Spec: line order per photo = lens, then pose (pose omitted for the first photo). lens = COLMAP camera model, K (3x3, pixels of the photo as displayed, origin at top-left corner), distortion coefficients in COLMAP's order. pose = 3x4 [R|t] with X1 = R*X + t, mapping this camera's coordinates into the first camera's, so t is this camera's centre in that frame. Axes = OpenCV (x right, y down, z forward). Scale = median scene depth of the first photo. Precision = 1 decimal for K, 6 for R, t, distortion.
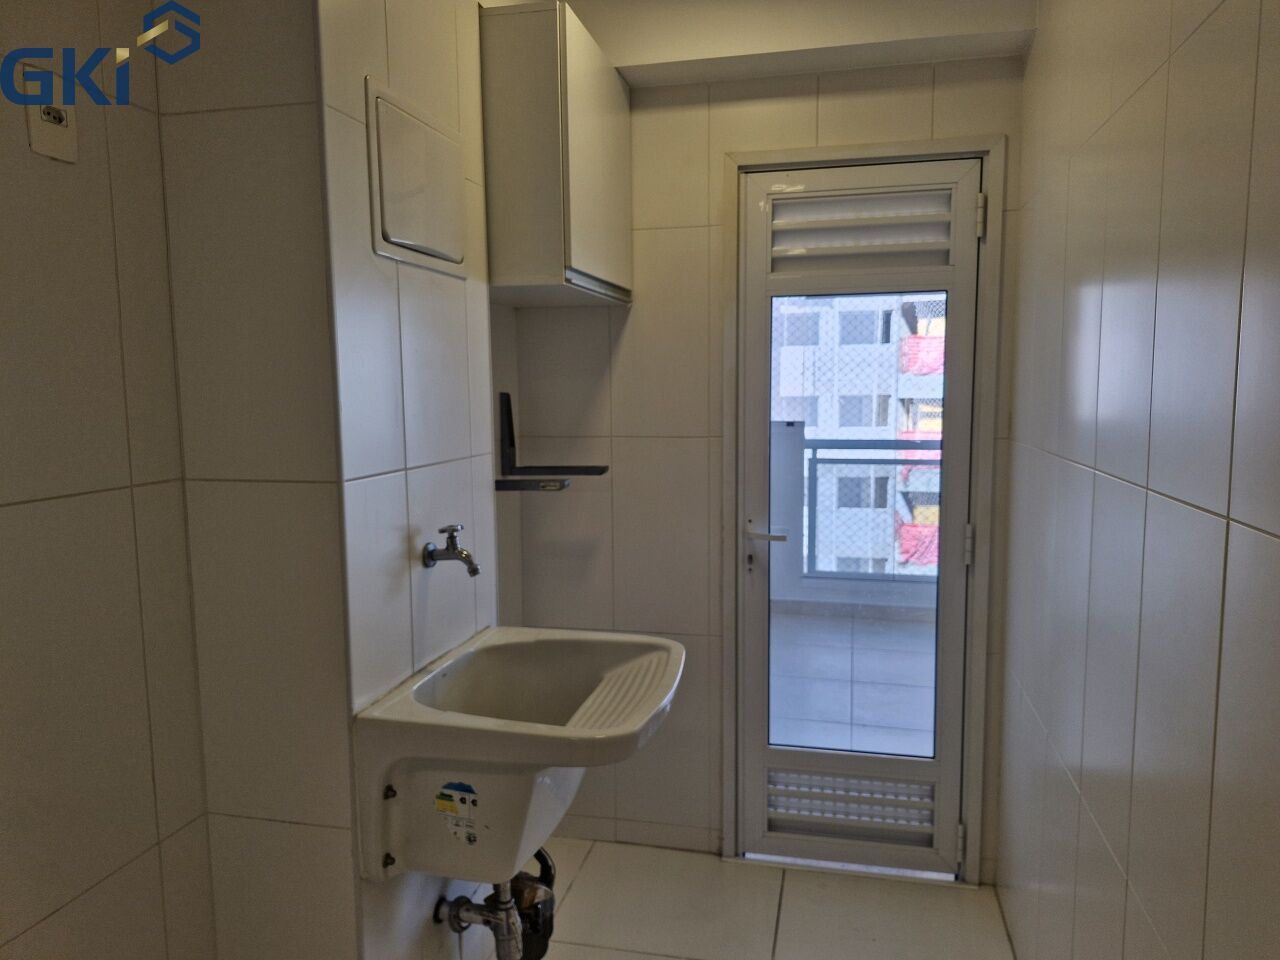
lens RADIAL K [[895.3, 0, 644.5], [0, 895.3, 485.8], [0, 0, 1]] dist [0.086011, -0.095706]
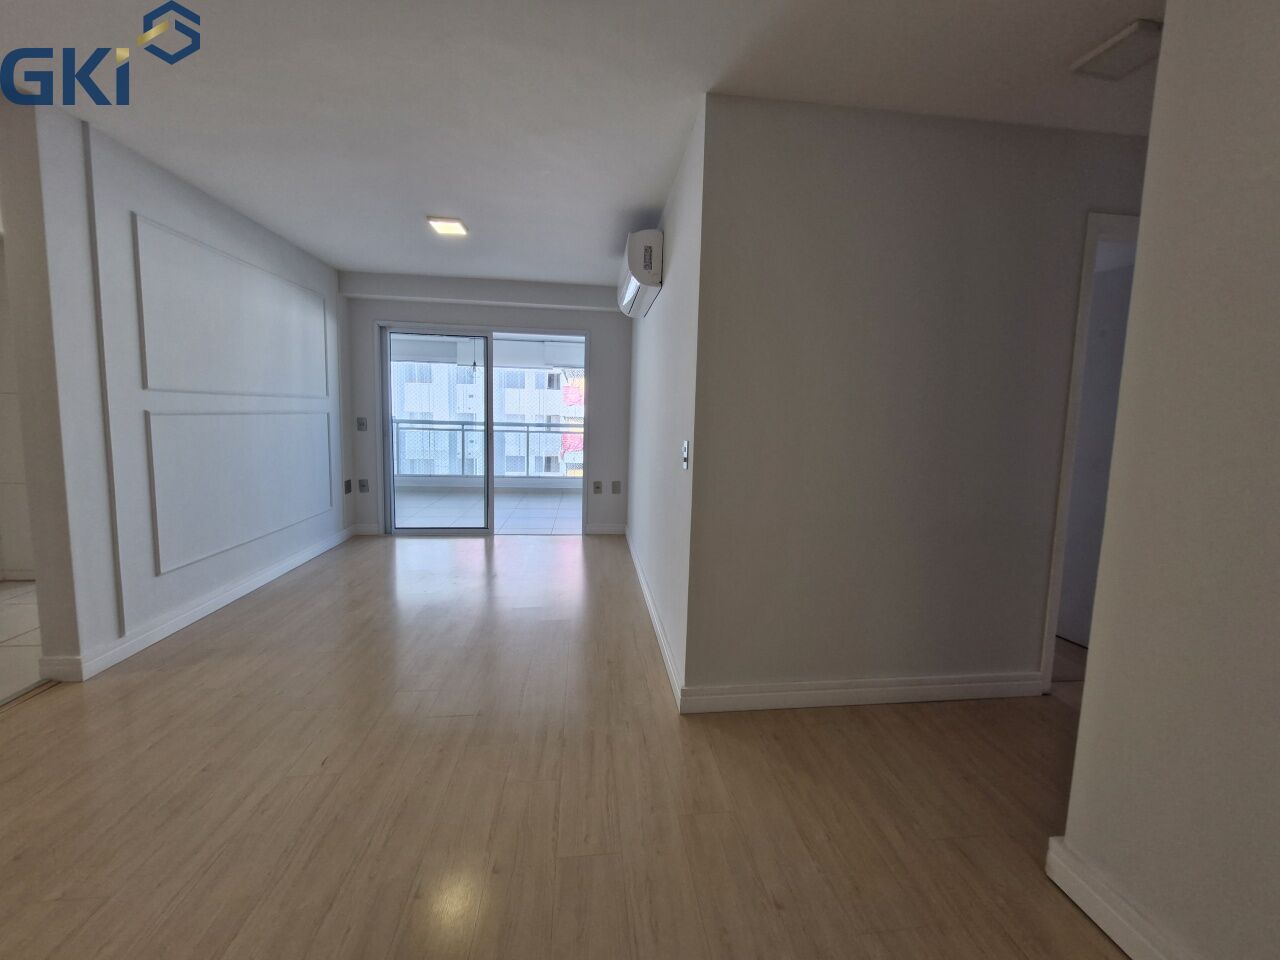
lens RADIAL K [[496.5, 0, 644.8], [0, 496.5, 466.7], [0, 0, 1]] dist [0.000894, -0.000092]
pose [[0.941391, -0.002834, 0.337305, 0.877456], [0.003411, 0.999994, -0.001118, 0.193587], [-0.337300, 0.002203, 0.941395, -1.216760]]
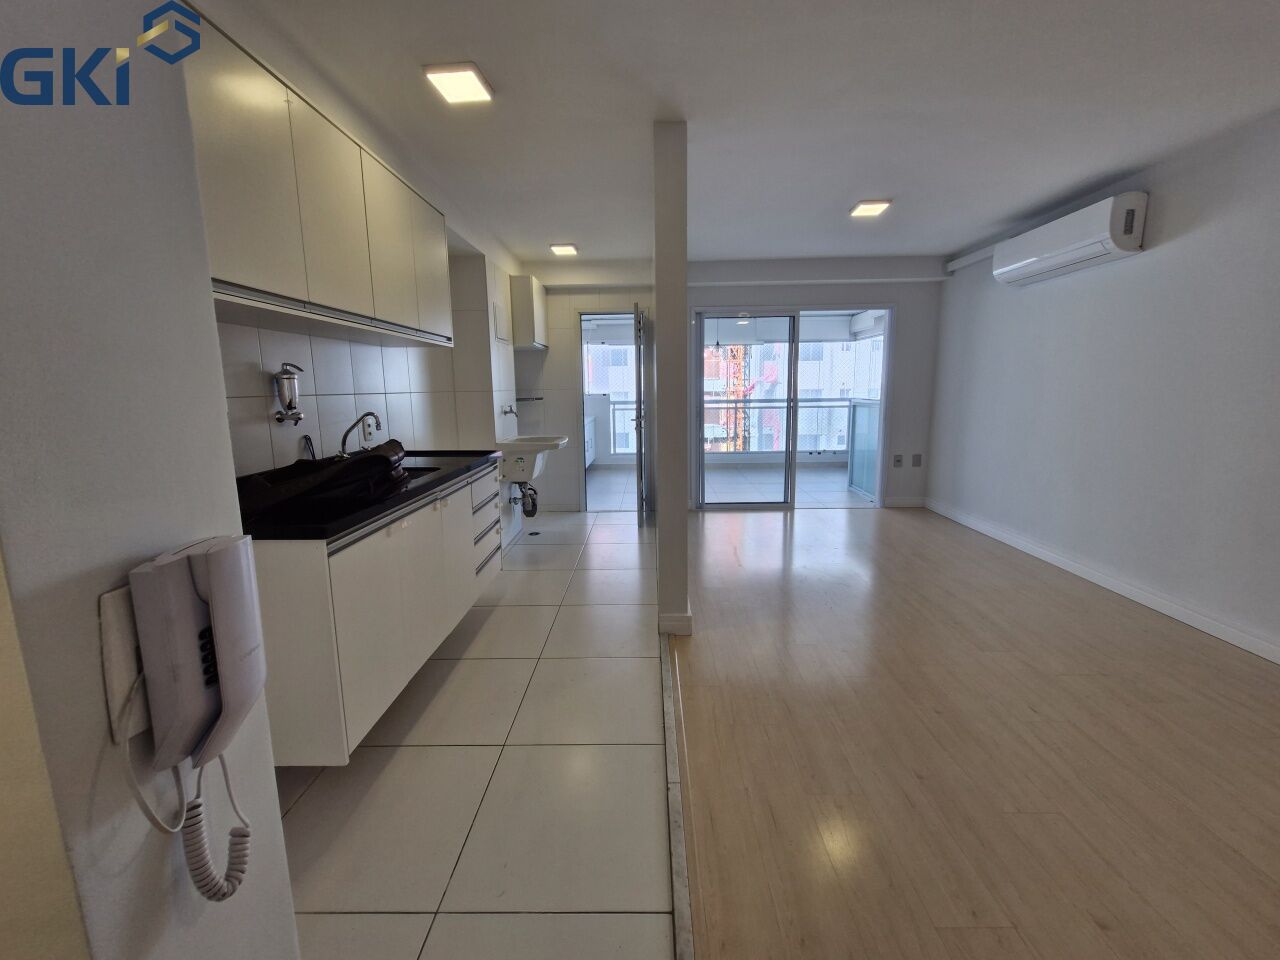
lens RADIAL K [[503.1, 0, 645.8], [0, 503.1, 459.8], [0, 0, 1]] dist [0.004952, -0.000202]
pose [[0.976686, -0.035409, 0.211731, -0.078202], [0.029353, 0.999067, 0.031680, 0.175727], [-0.212655, -0.024726, 0.976814, -1.028258]]
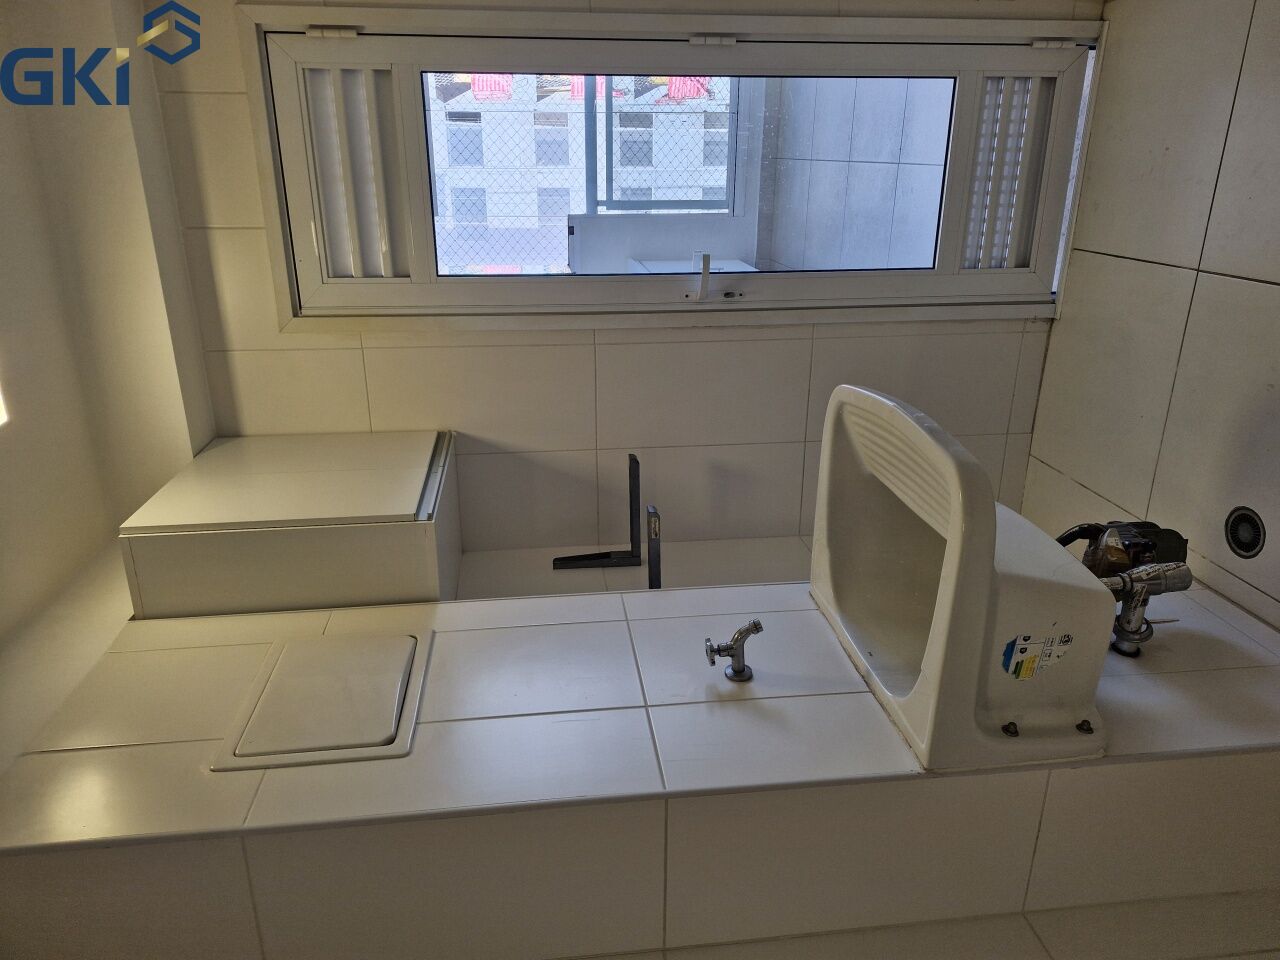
lens RADIAL K [[884.1, 0, 637.3], [0, 884.1, 471.2], [0, 0, 1]] dist [0.086647, -0.085806]
pose [[-0.017261, -0.992559, -0.120537, 0.054211], [0.999832, -0.017877, 0.004031, -0.018583], [-0.006156, -0.120447, 0.992701, 0.097565]]
